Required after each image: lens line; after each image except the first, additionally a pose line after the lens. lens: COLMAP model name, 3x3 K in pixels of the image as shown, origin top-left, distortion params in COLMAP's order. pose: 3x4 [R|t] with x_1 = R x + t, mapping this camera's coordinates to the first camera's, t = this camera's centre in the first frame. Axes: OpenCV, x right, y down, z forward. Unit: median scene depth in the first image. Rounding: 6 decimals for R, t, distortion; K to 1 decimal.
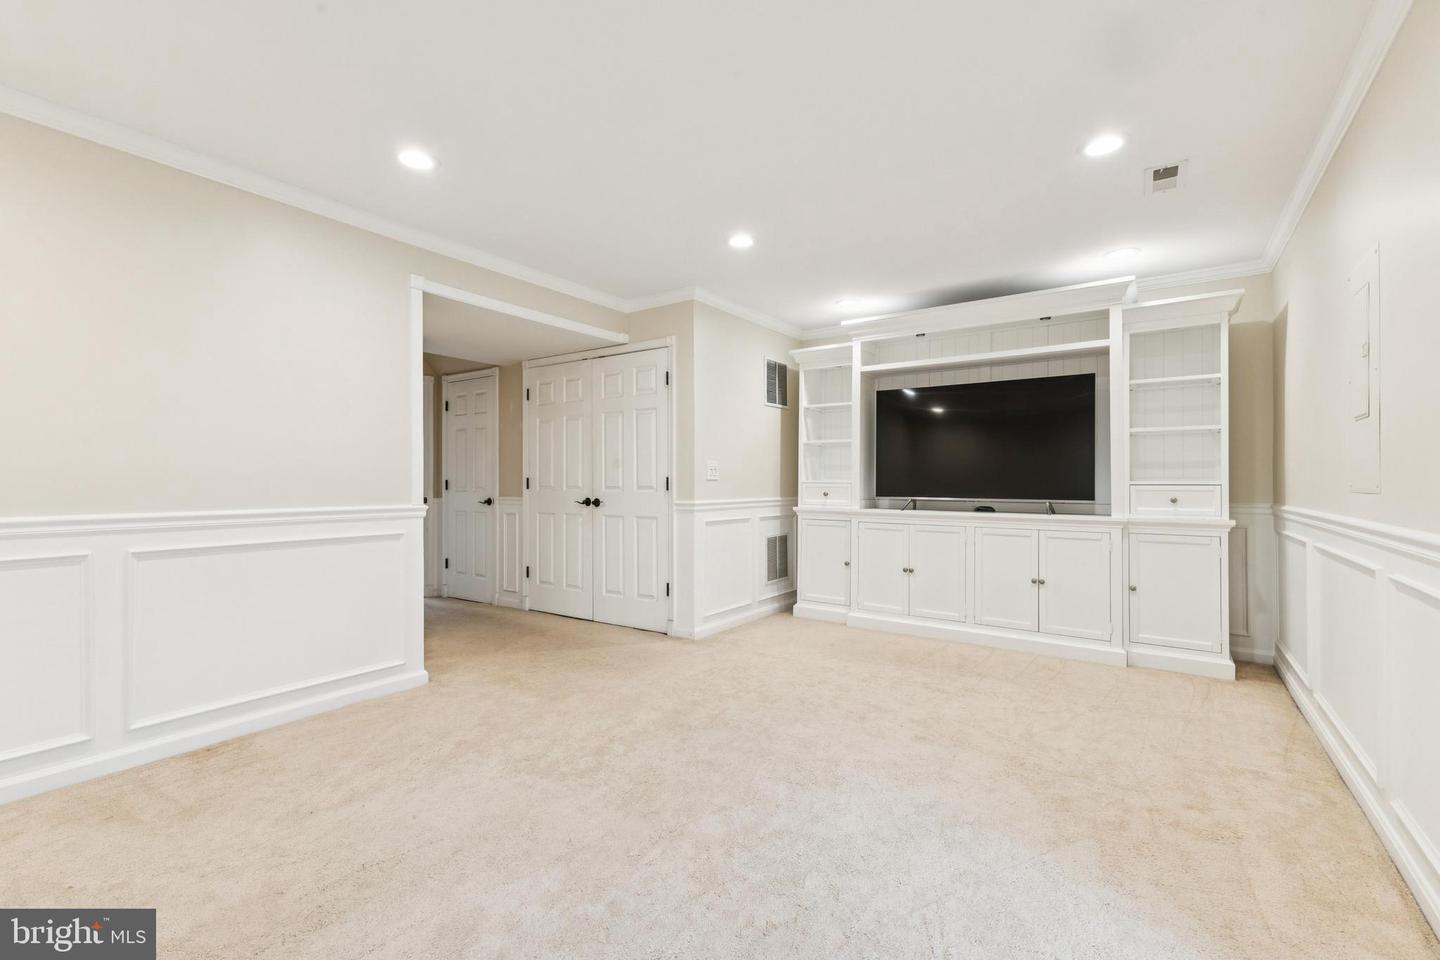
lens RADIAL K [[614.9, 0, 701.8], [0, 614.9, 473.7], [0, 0, 1]] dist [0.002473, -0.000105]
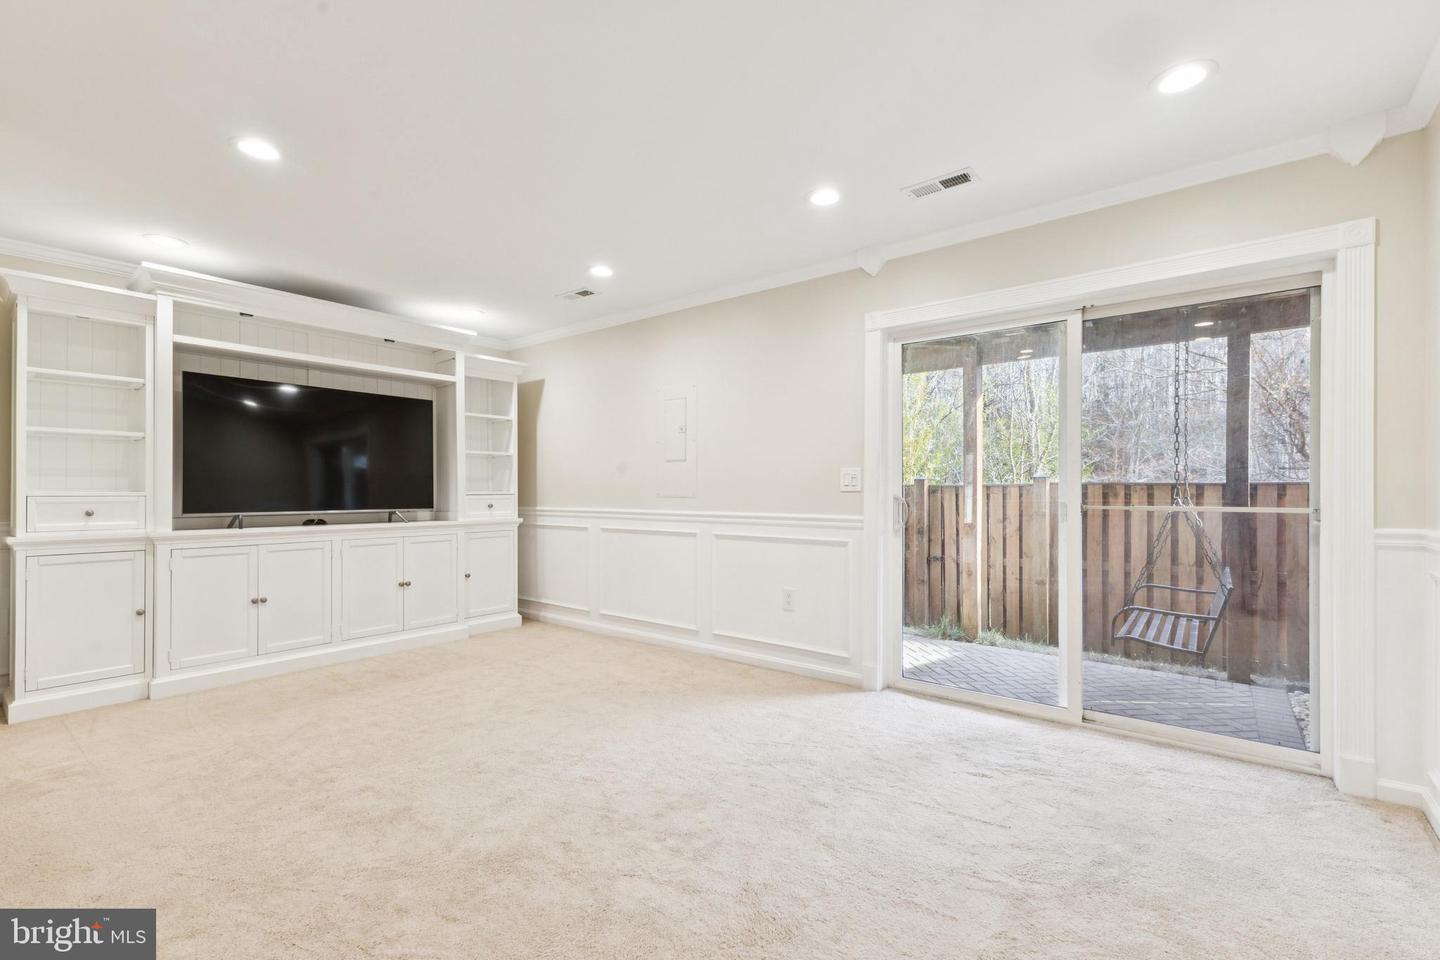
lens RADIAL K [[638.1, 0, 724.3], [0, 638.1, 485.9], [0, 0, 1]] dist [0.003144, -0.000292]
pose [[0.045021, 0.006255, 0.998966, -0.548957], [-0.010178, 0.999931, -0.005803, 0.001758], [-0.998934, -0.009906, 0.045081, 0.377276]]
